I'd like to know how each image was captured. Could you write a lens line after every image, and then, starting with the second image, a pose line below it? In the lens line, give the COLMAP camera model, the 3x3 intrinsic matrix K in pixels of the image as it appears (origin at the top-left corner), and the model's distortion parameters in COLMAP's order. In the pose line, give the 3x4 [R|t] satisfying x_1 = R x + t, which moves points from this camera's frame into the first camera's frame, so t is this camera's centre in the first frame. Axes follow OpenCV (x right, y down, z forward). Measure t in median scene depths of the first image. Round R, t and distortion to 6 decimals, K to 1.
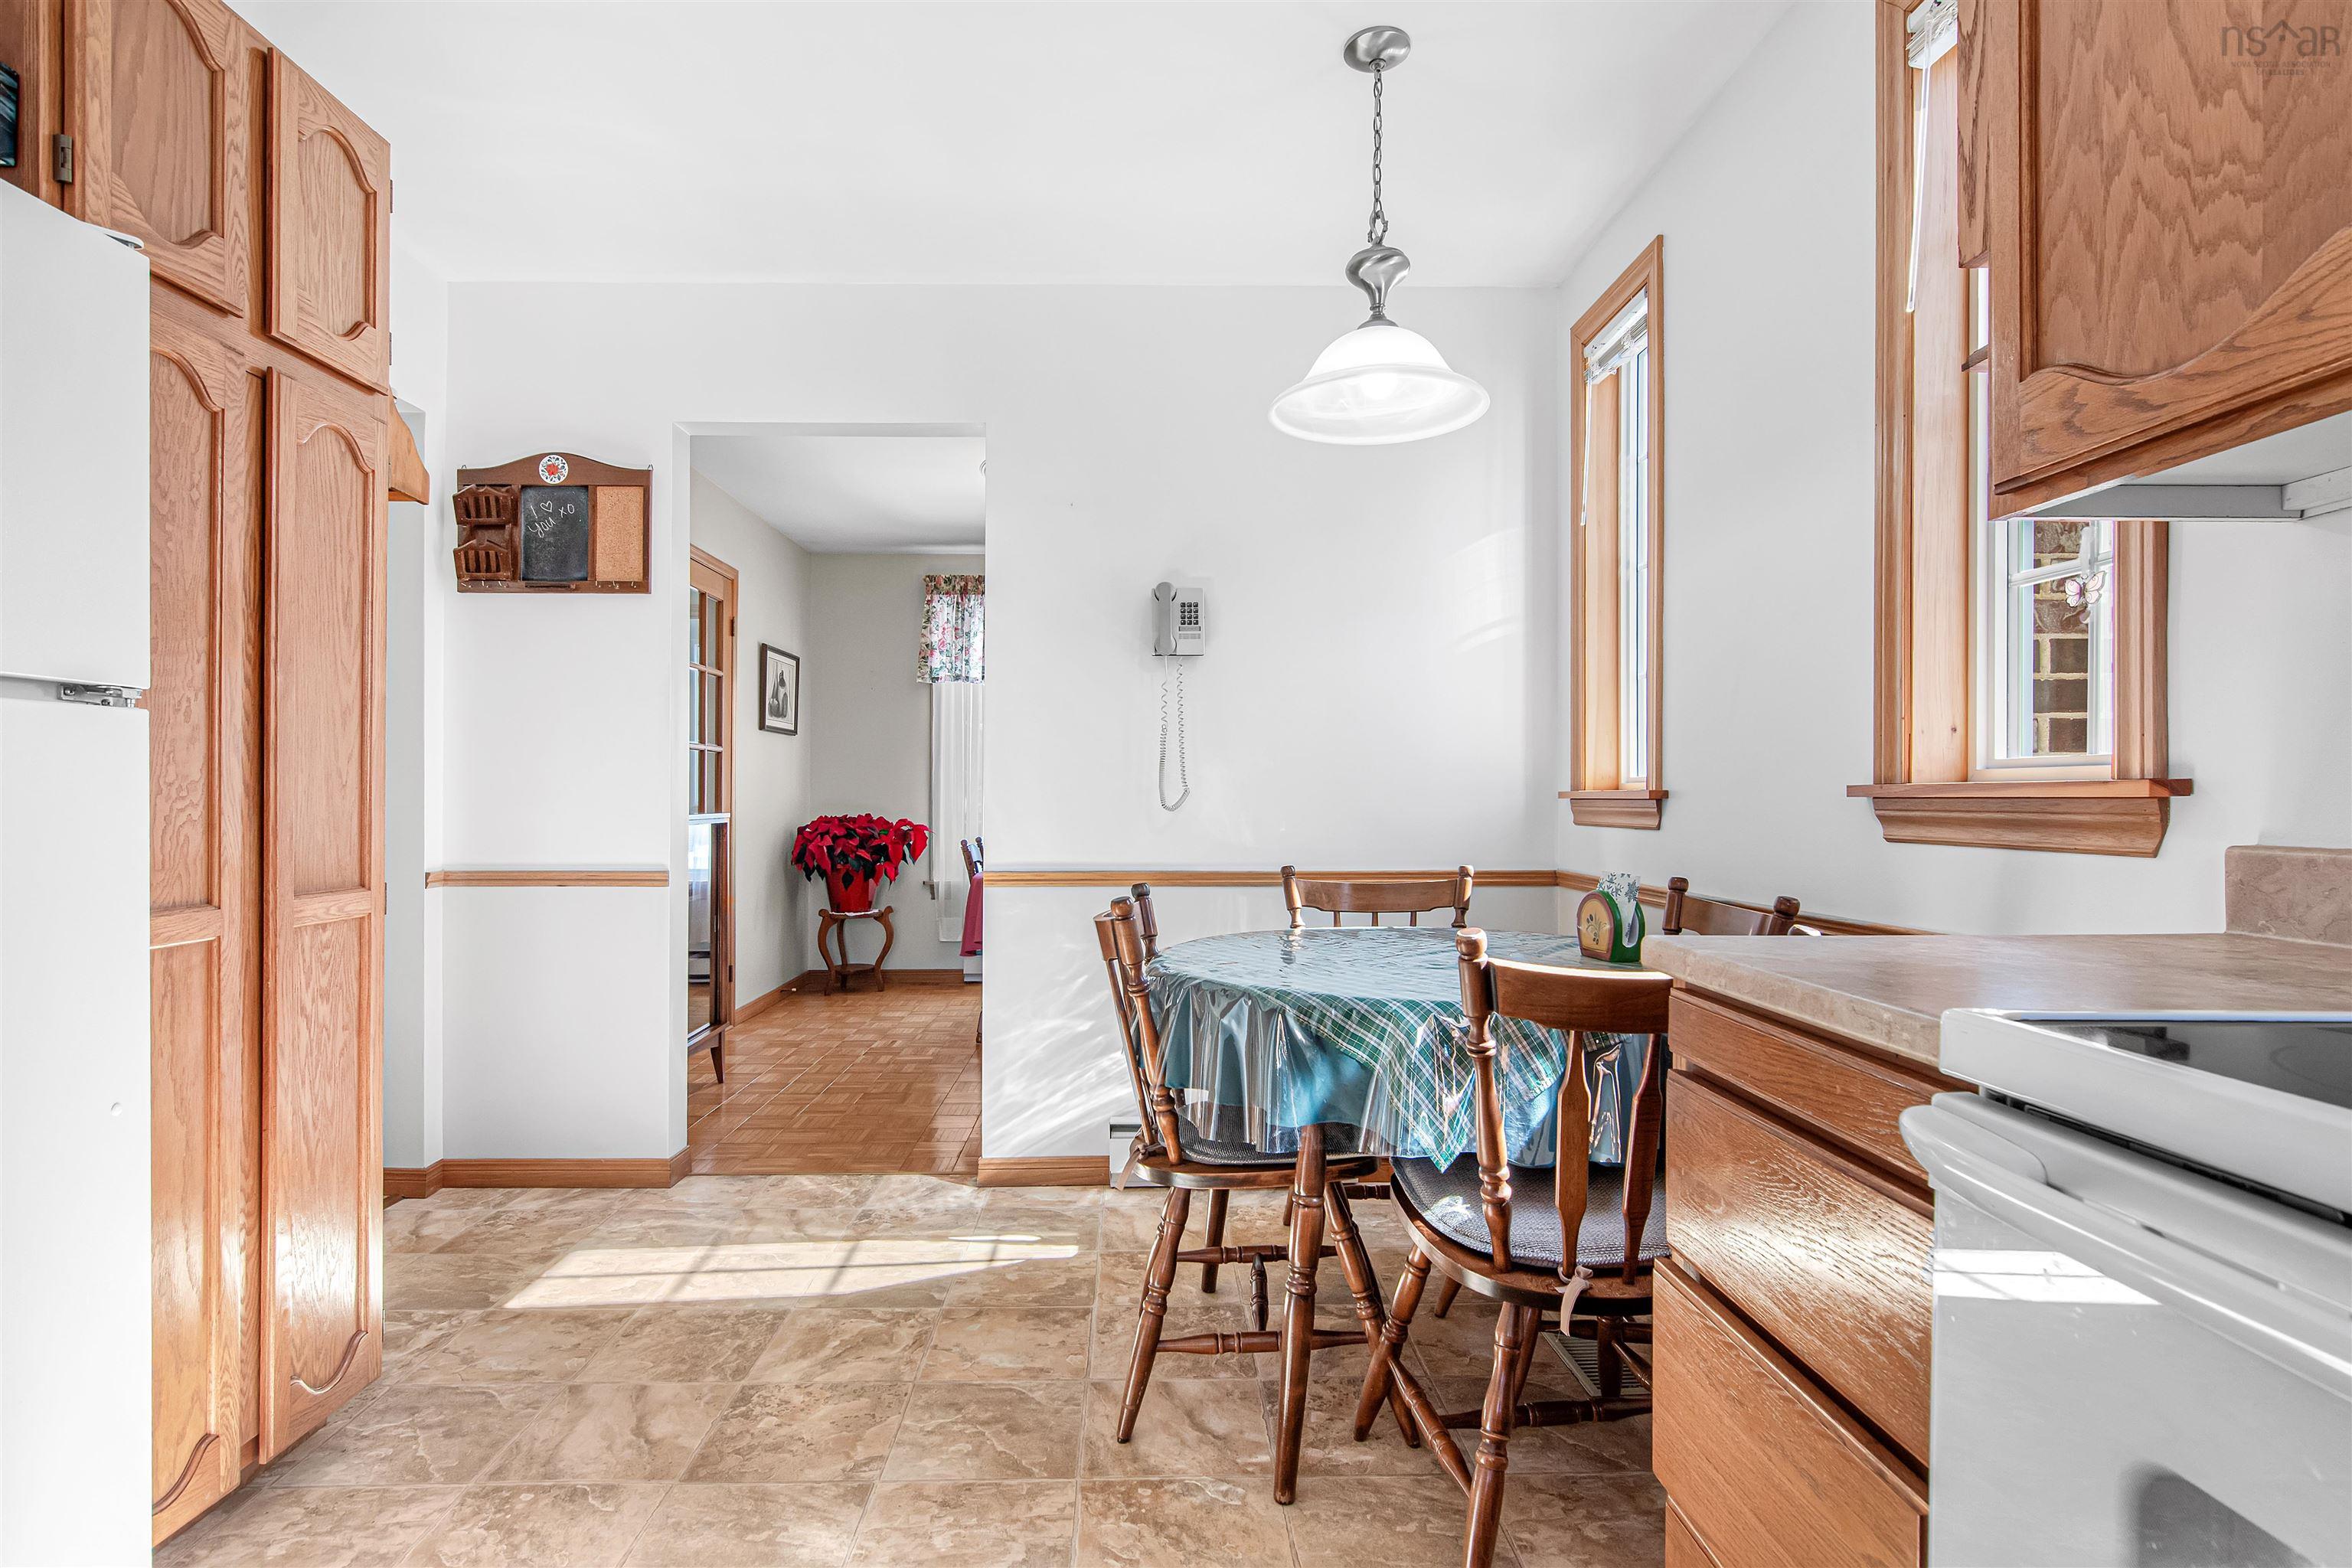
lens RADIAL K [[1183.6, 0, 1163.2], [0, 1183.6, 791.6], [0, 0, 1]] dist [-0.000624, 0.007418]
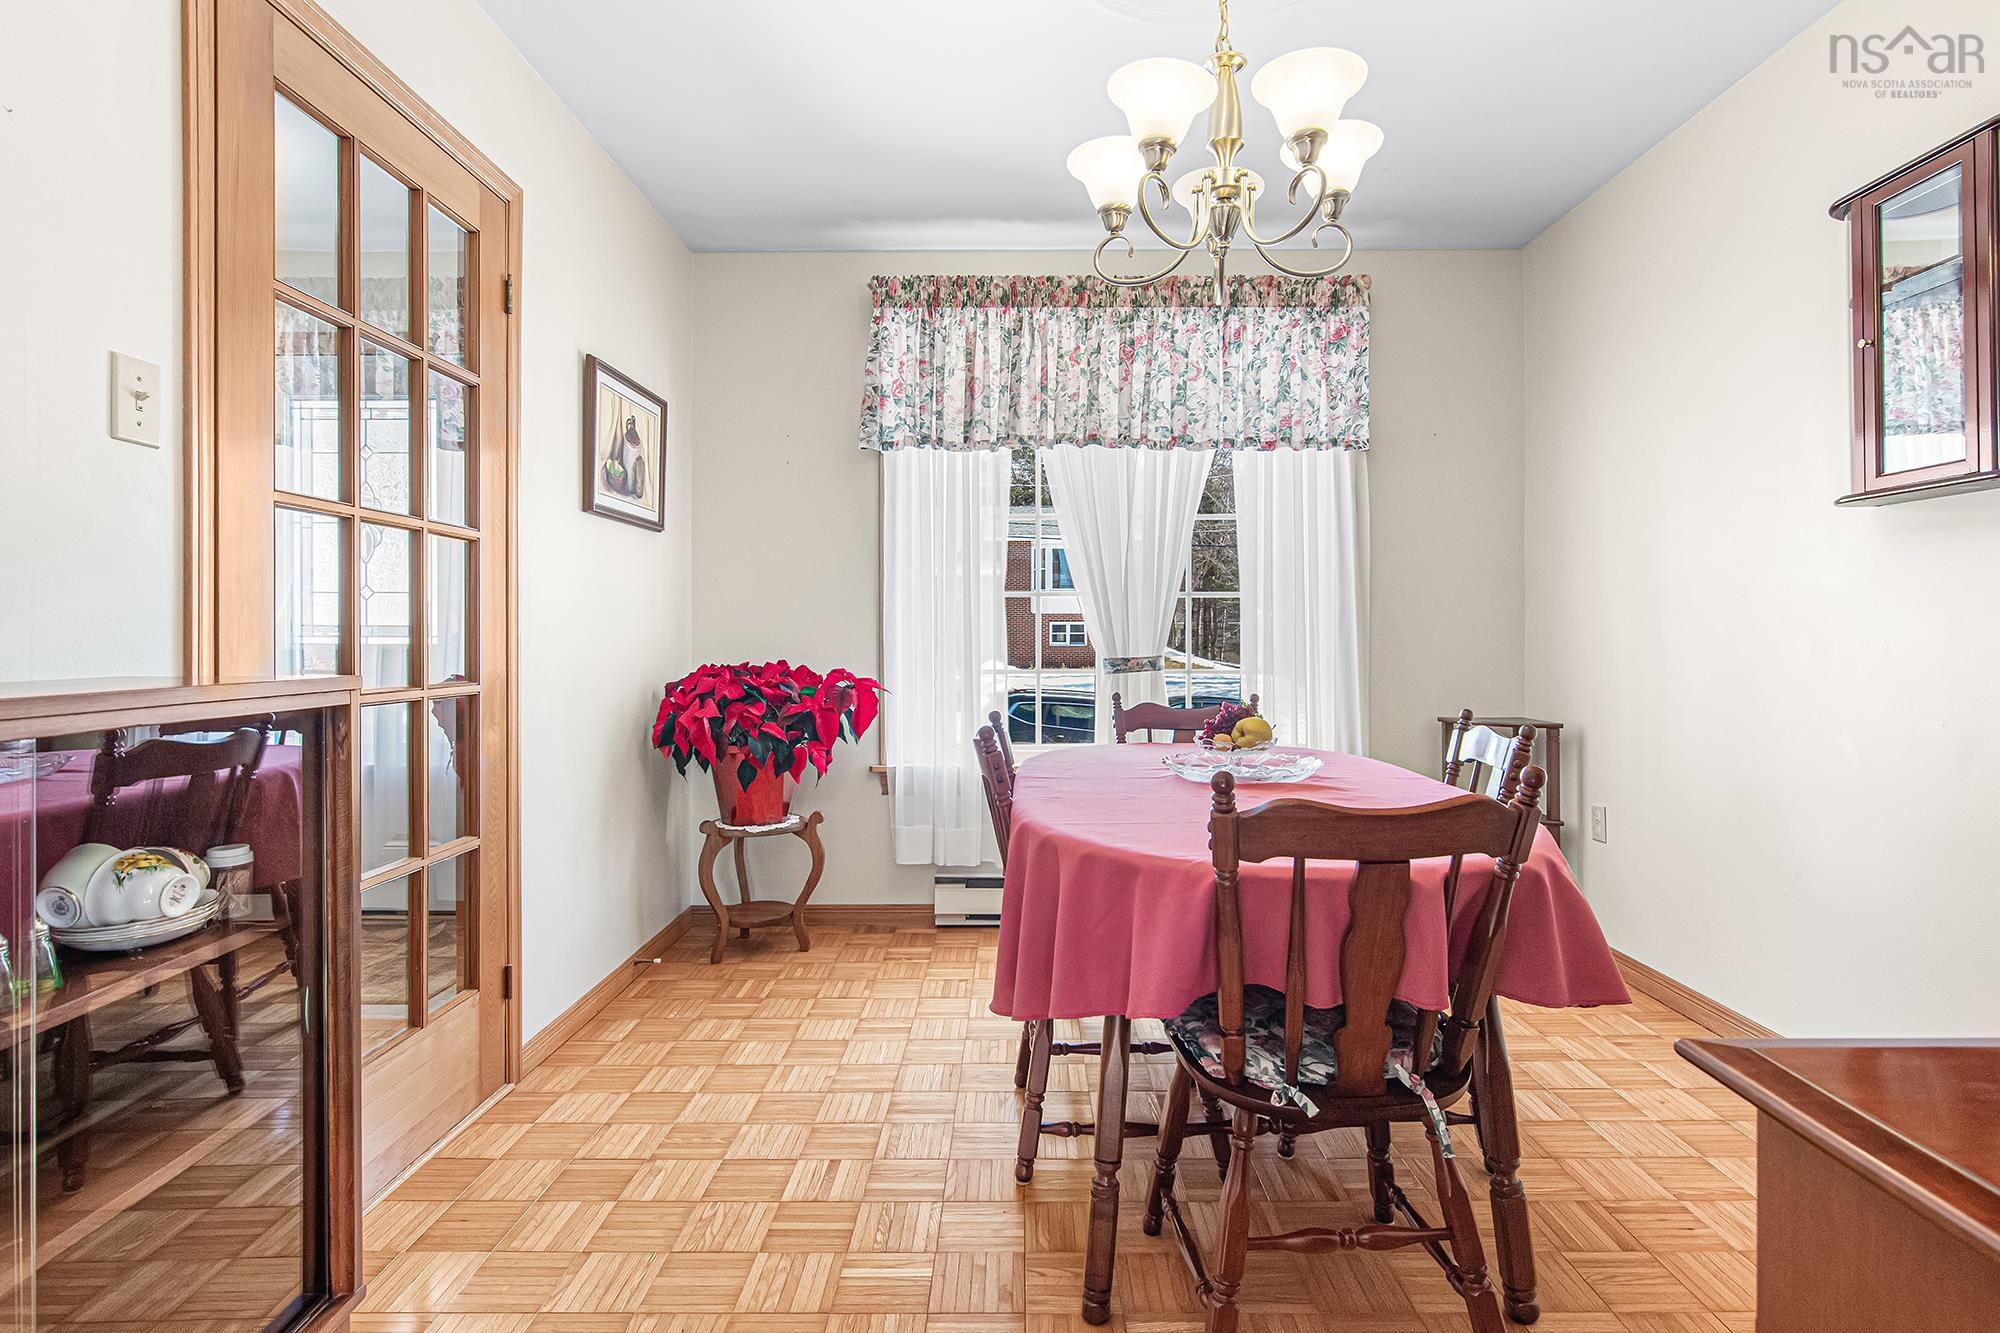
lens RADIAL K [[1006.4, 0, 1006.0], [0, 1006.4, 654.5], [0, 0, 1]] dist [-0.000624, 0.007418]
pose [[0.999124, -0.002150, -0.041794, -0.111617], [0.002952, 0.999812, 0.019150, 0.005717], [0.041745, -0.019256, 0.998943, 0.483990]]
